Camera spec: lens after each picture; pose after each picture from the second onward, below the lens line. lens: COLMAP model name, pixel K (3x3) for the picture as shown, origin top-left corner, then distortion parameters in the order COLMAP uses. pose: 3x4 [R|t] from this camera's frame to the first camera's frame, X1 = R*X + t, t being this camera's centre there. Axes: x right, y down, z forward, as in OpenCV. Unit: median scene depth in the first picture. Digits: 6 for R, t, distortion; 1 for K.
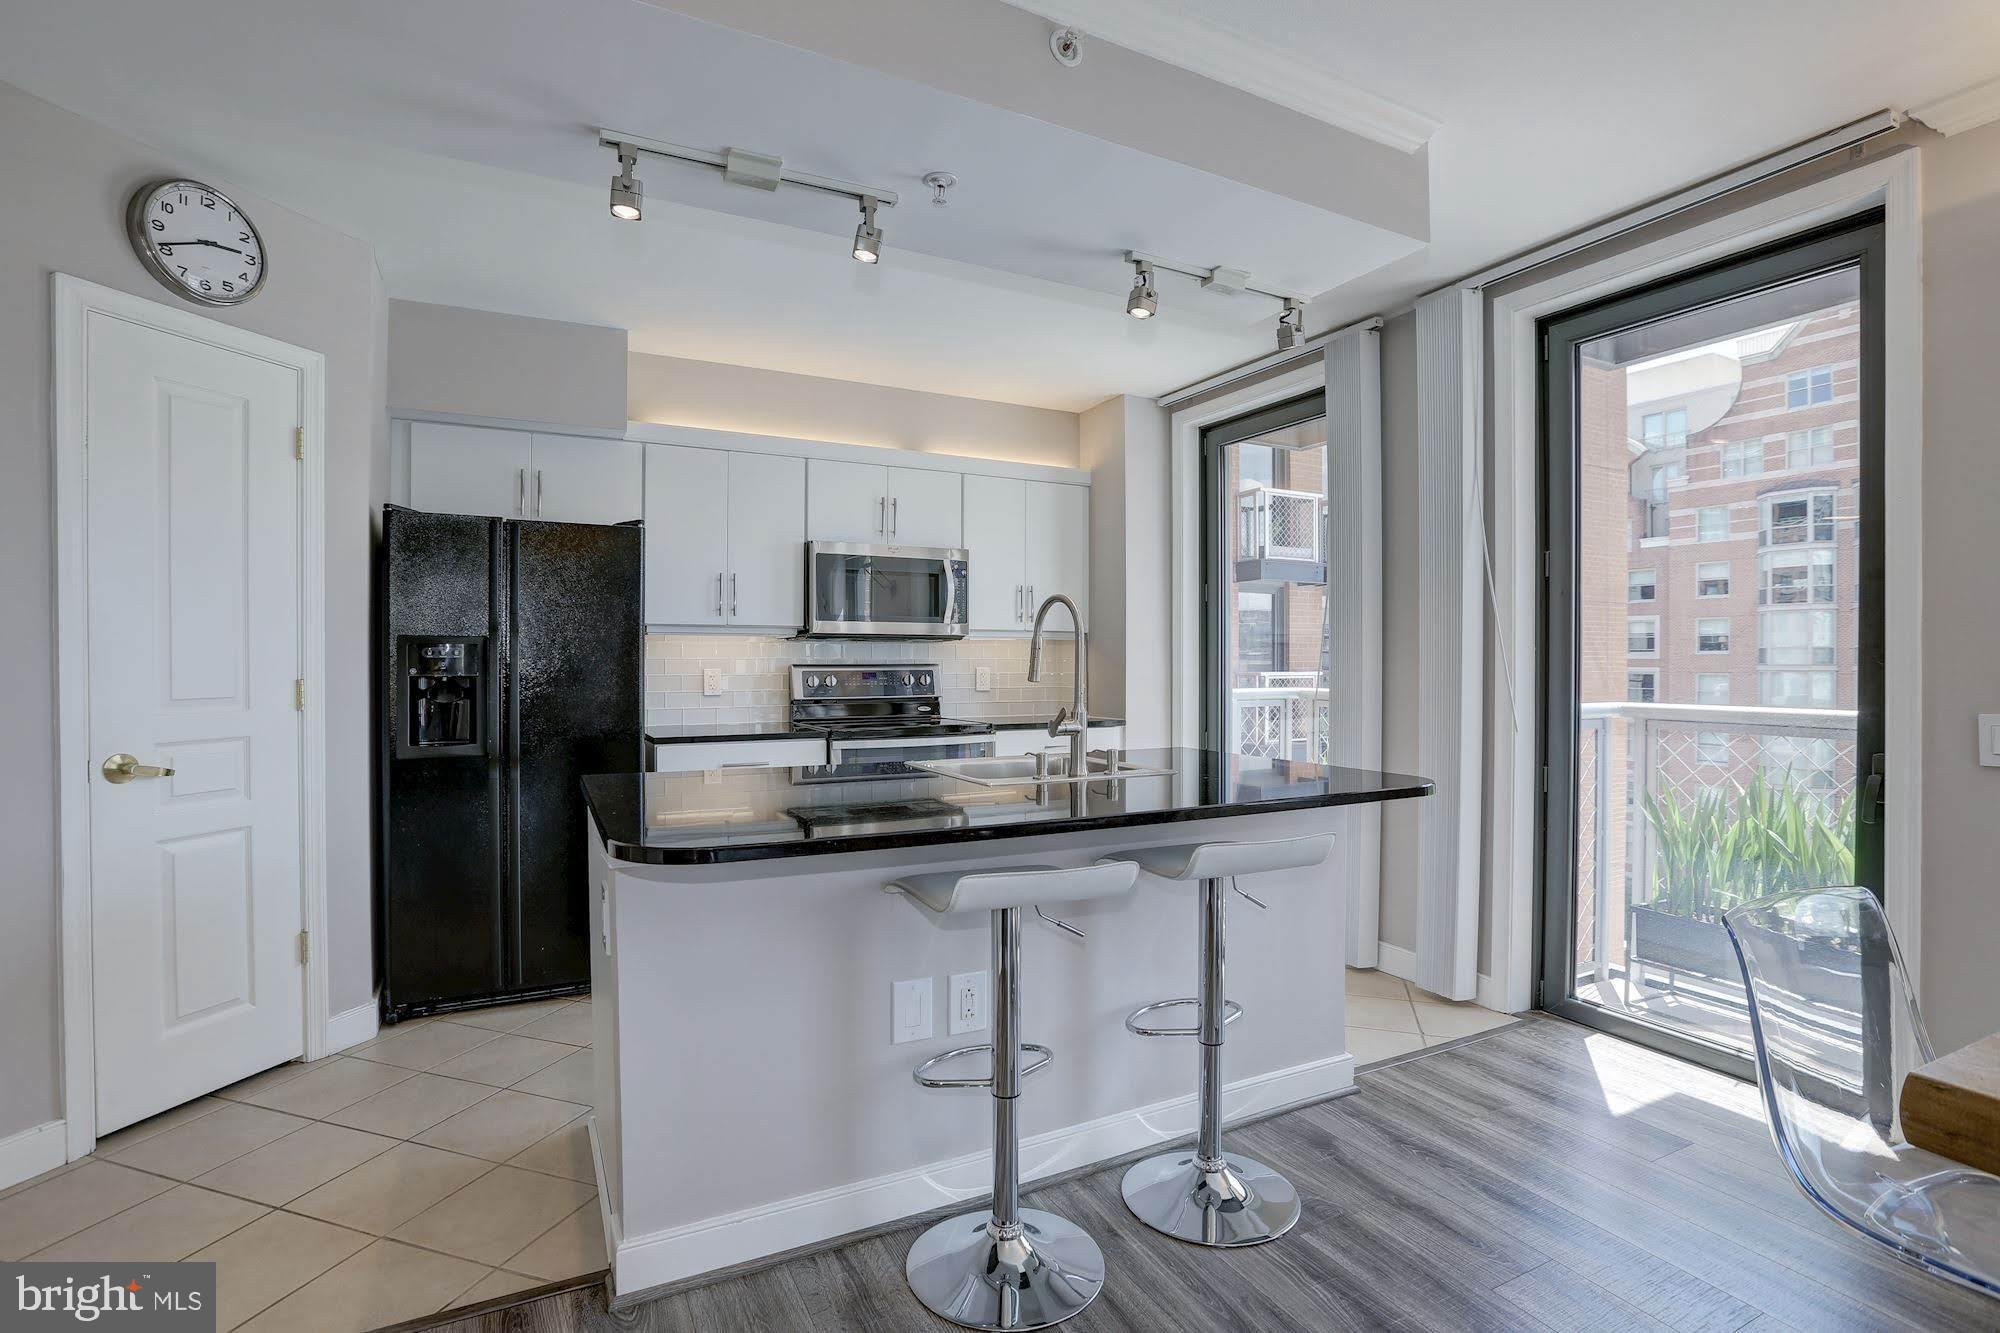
lens RADIAL K [[928.7, 0, 1007.8], [0, 928.7, 668.1], [0, 0, 1]] dist [-0.045673, 0.014196]
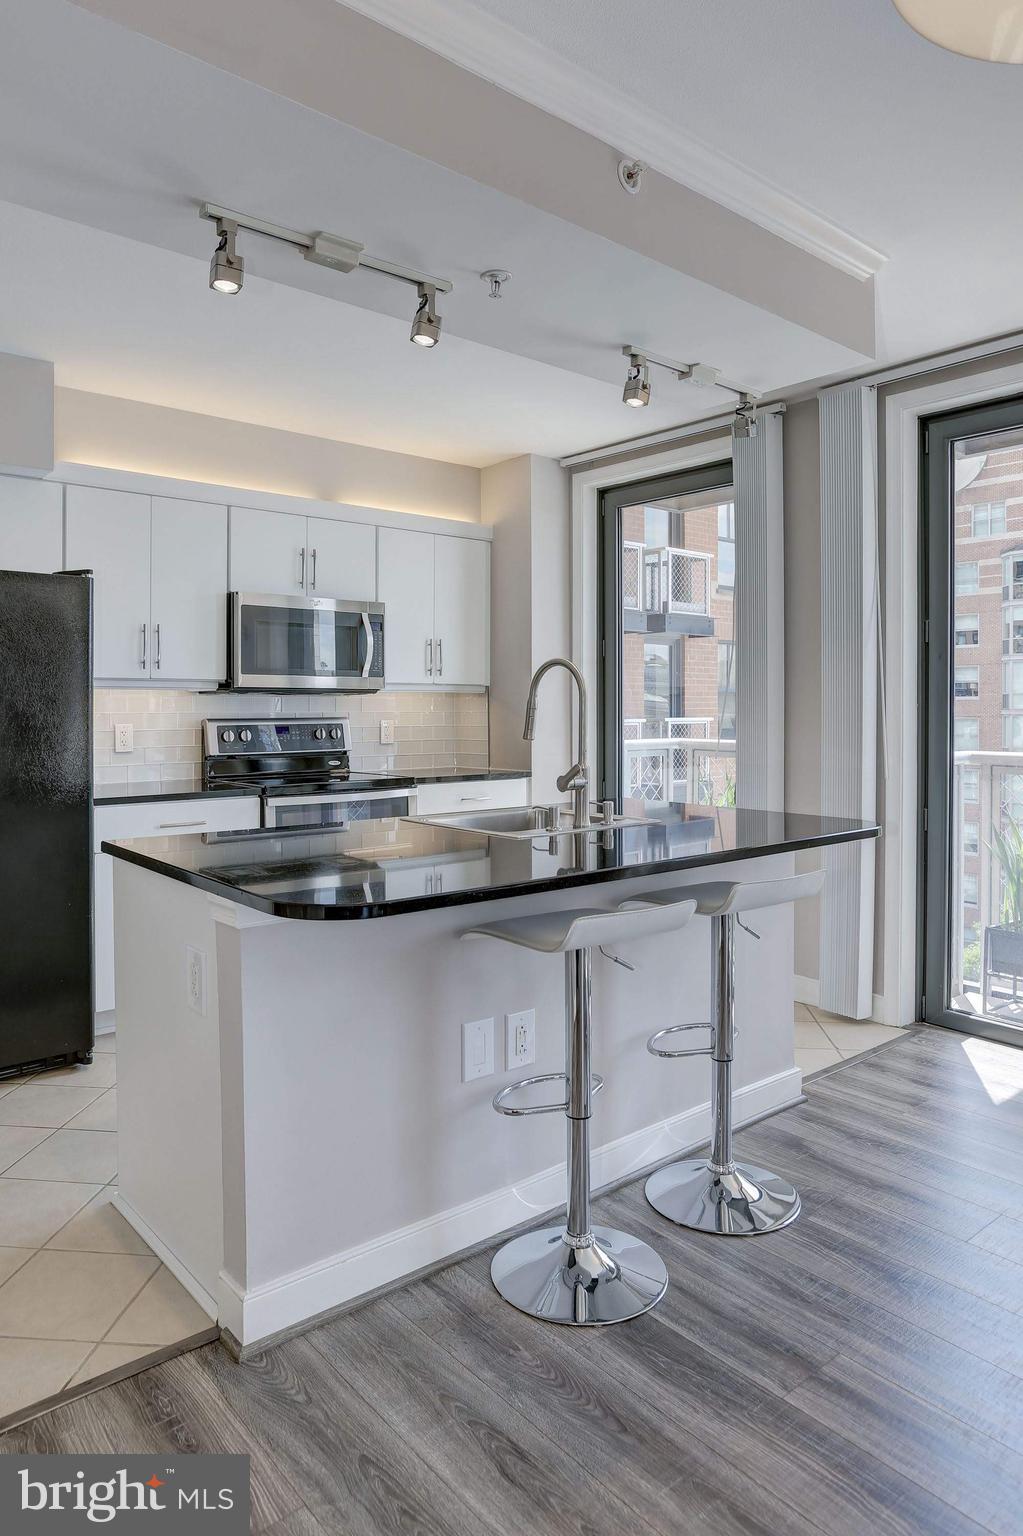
lens RADIAL K [[984.7, 0, 501.4], [0, 984.7, 708.5], [0, 0, 1]] dist [-0.029140, 0.010435]
pose [[0.974518, -0.001308, 0.224304, -0.215655], [0.002382, 0.999987, -0.004516, -0.012638], [-0.224295, 0.004935, 0.974509, -0.078319]]
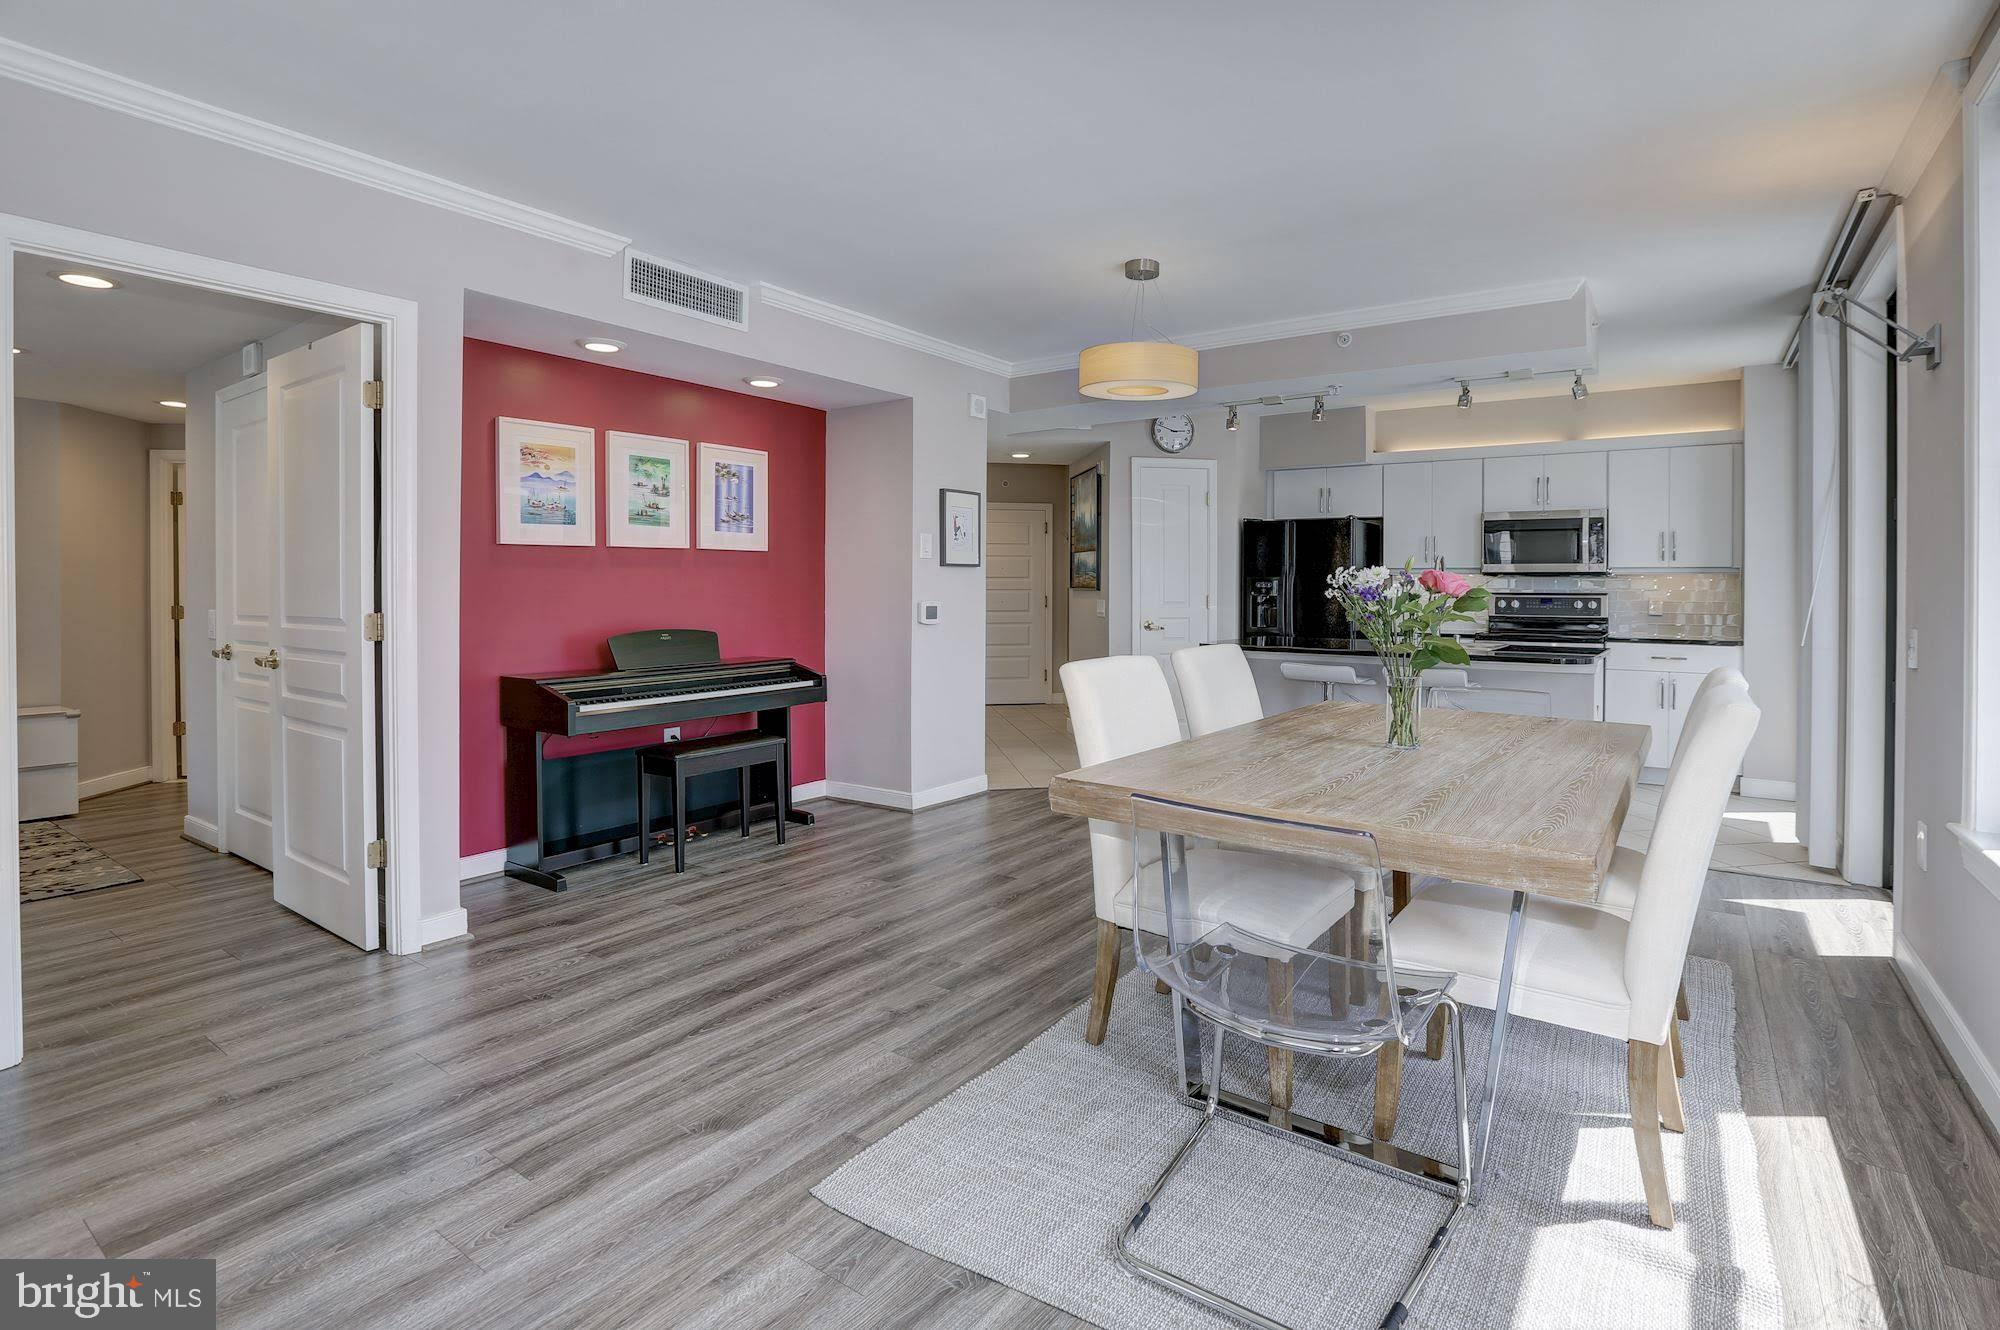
lens RADIAL K [[928.7, 0, 1038.3], [0, 928.7, 641.5], [0, 0, 1]] dist [-0.045673, 0.014196]
pose [[0.468120, 0.049869, -0.882257, 1.028338], [-0.011924, 0.998672, 0.050123, 0.012665], [0.883585, -0.012943, 0.468093, -0.496559]]
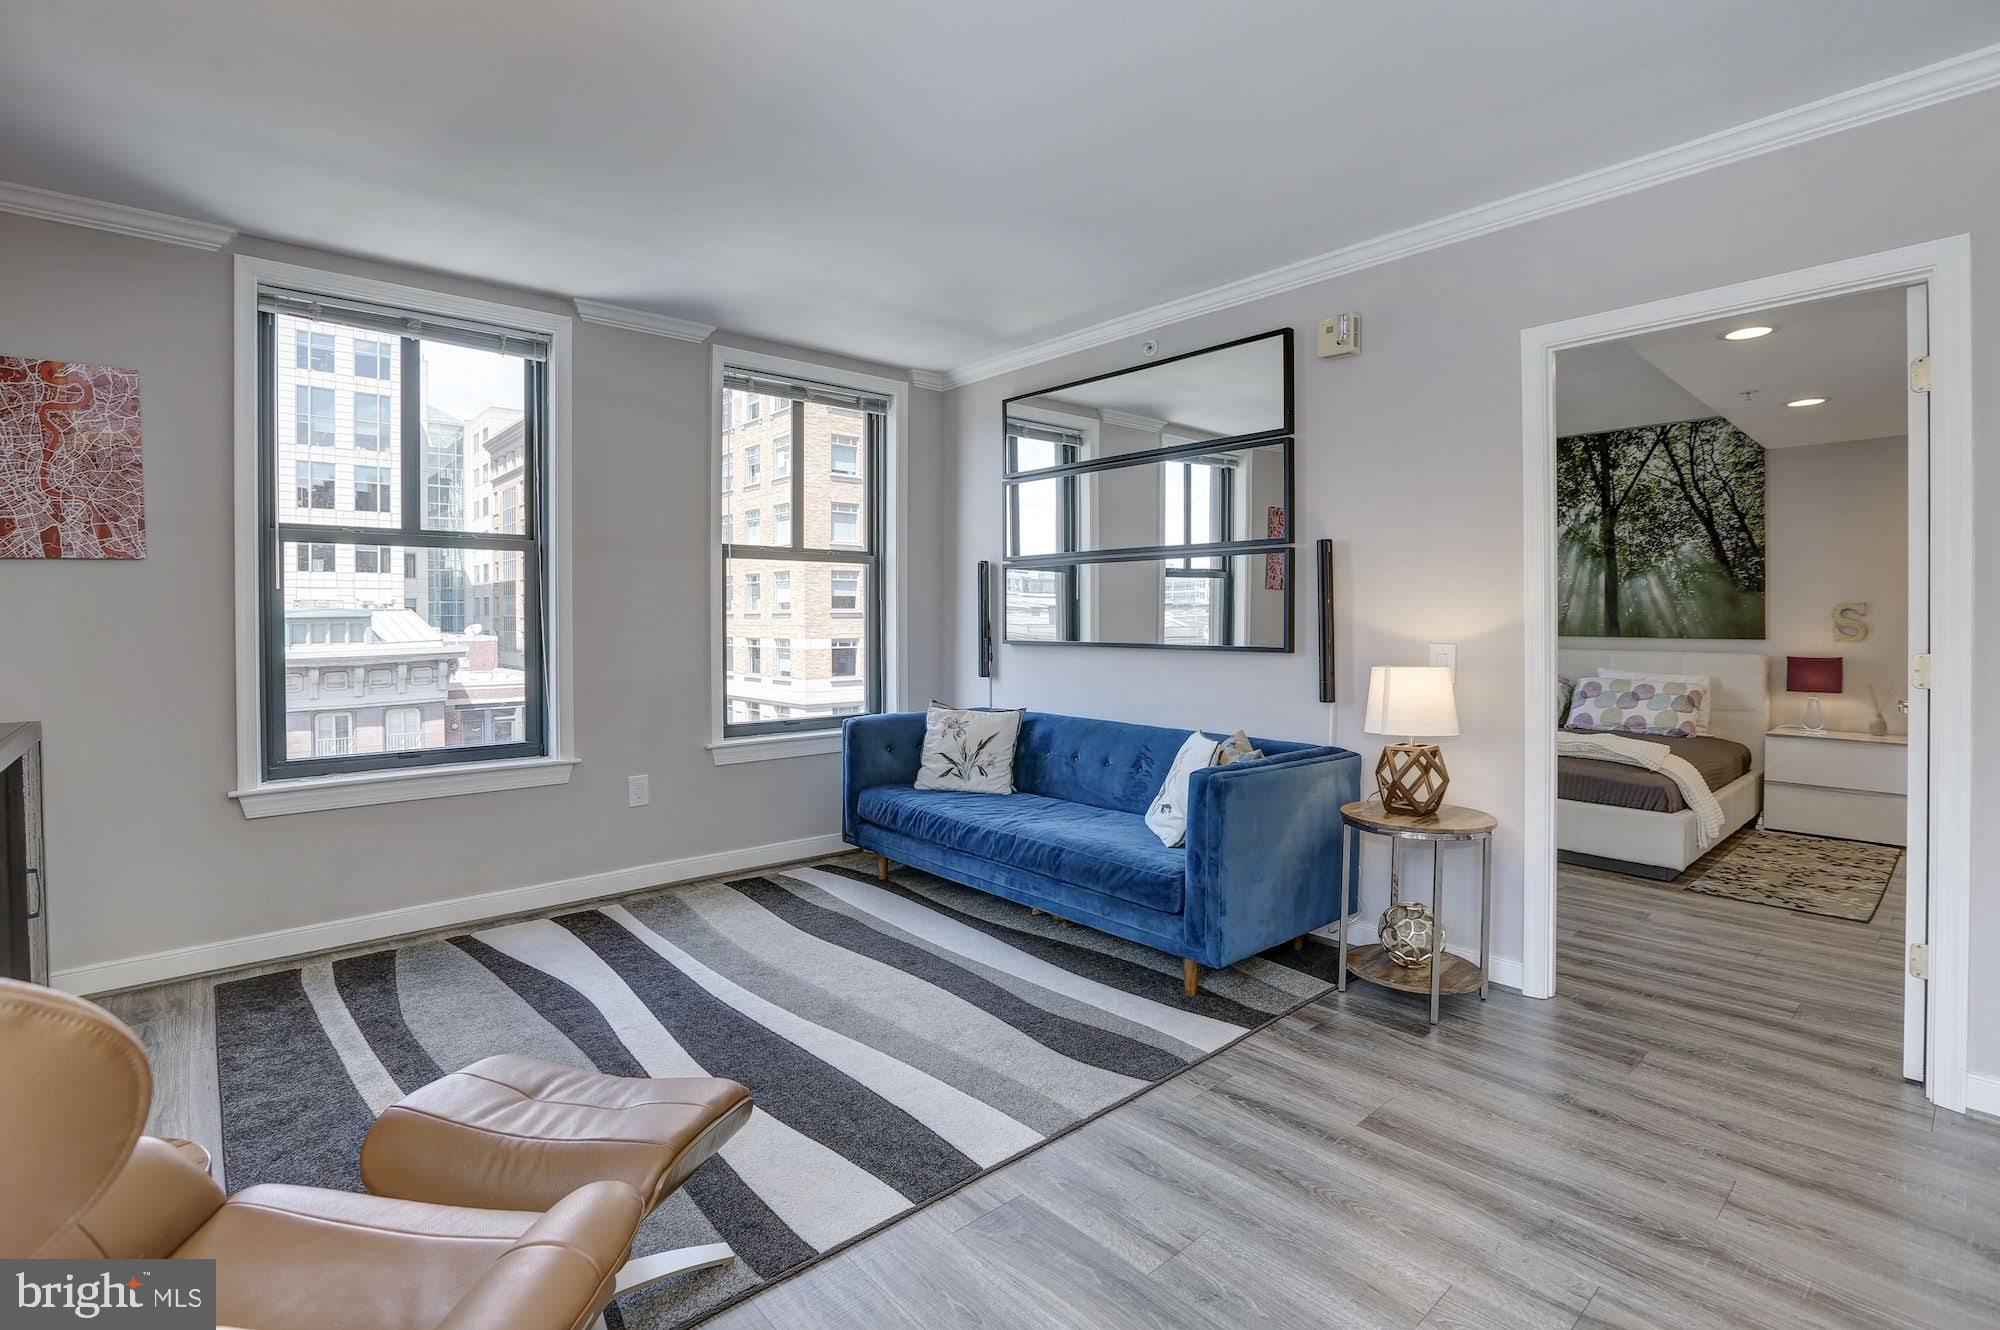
lens RADIAL K [[928.7, 0, 989.2], [0, 928.7, 634.2], [0, 0, 1]] dist [-0.045673, 0.014196]
pose [[-0.971136, 0.004163, -0.238489, 0.793306], [-0.002401, 0.999626, 0.027225, 0.007753], [0.238513, 0.027012, -0.970764, -0.153842]]
